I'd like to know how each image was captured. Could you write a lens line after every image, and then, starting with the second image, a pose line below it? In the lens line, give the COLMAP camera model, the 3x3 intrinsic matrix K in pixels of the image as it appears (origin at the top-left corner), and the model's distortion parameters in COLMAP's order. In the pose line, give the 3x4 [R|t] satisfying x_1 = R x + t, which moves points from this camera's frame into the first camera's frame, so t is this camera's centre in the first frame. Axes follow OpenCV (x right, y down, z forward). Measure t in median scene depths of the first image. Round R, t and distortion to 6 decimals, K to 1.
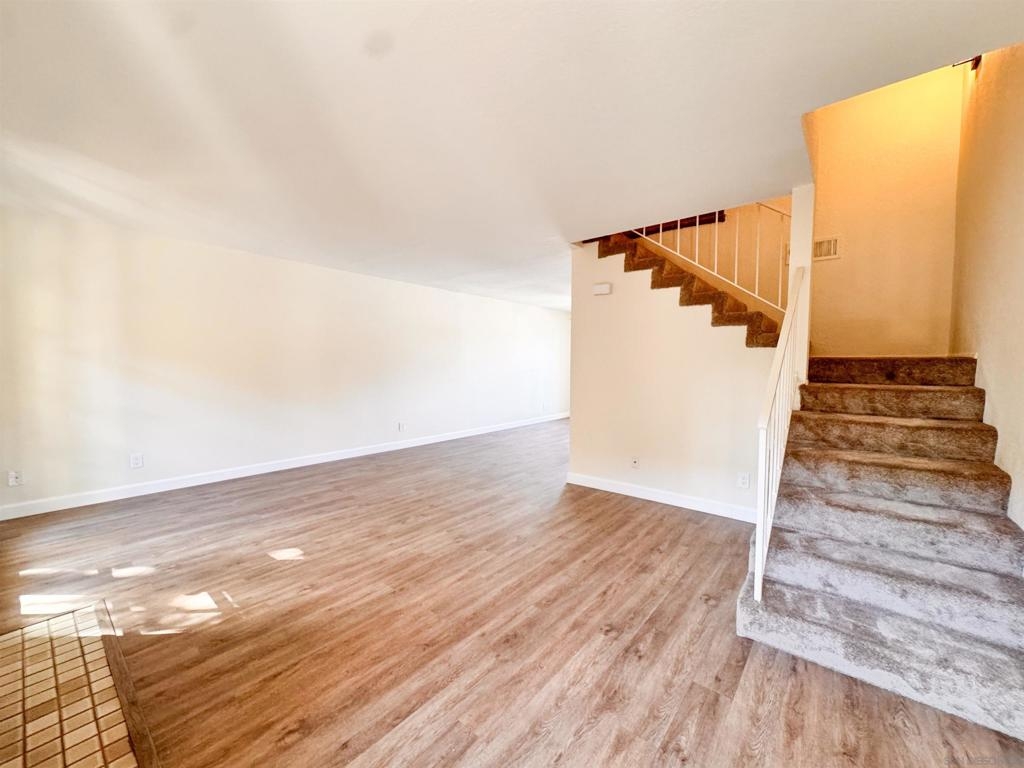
lens RADIAL K [[412.3, 0, 511.3], [0, 412.3, 386.6], [0, 0, 1]] dist [-0.002971, 0.000007]
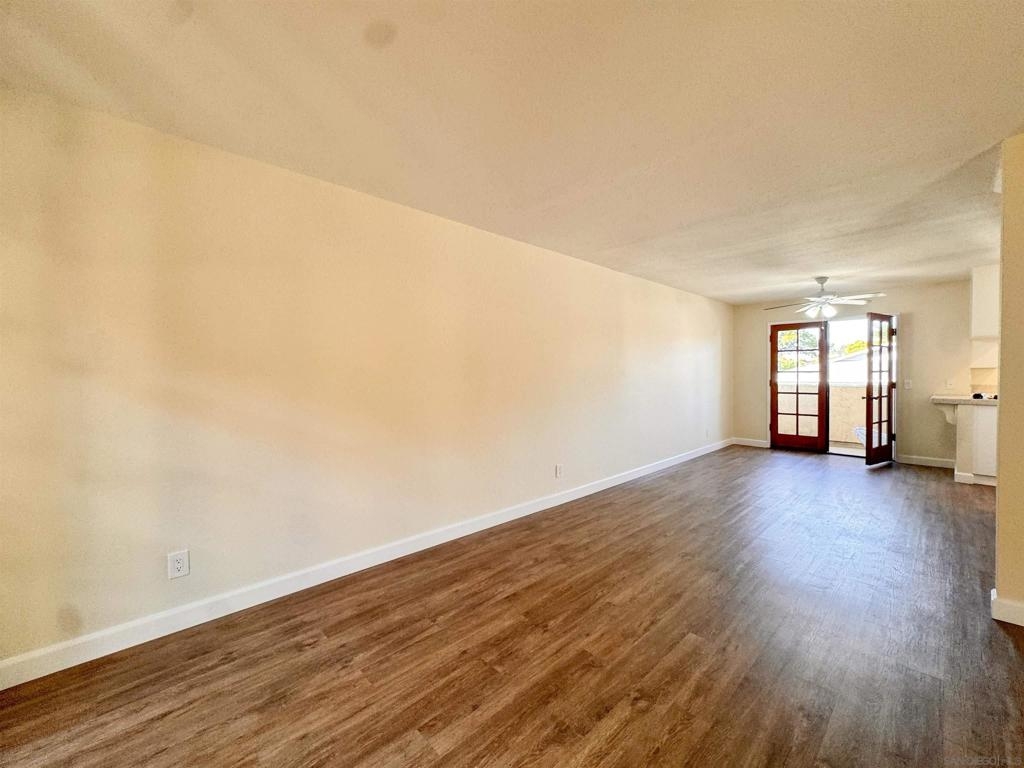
lens RADIAL K [[412.3, 0, 514.6], [0, 412.3, 381.4], [0, 0, 1]] dist [-0.002971, 0.000007]
pose [[0.994235, -0.014862, -0.106187, -0.480225], [0.010300, 0.999006, -0.043380, -0.037550], [0.106726, 0.042036, 0.993399, 0.582098]]
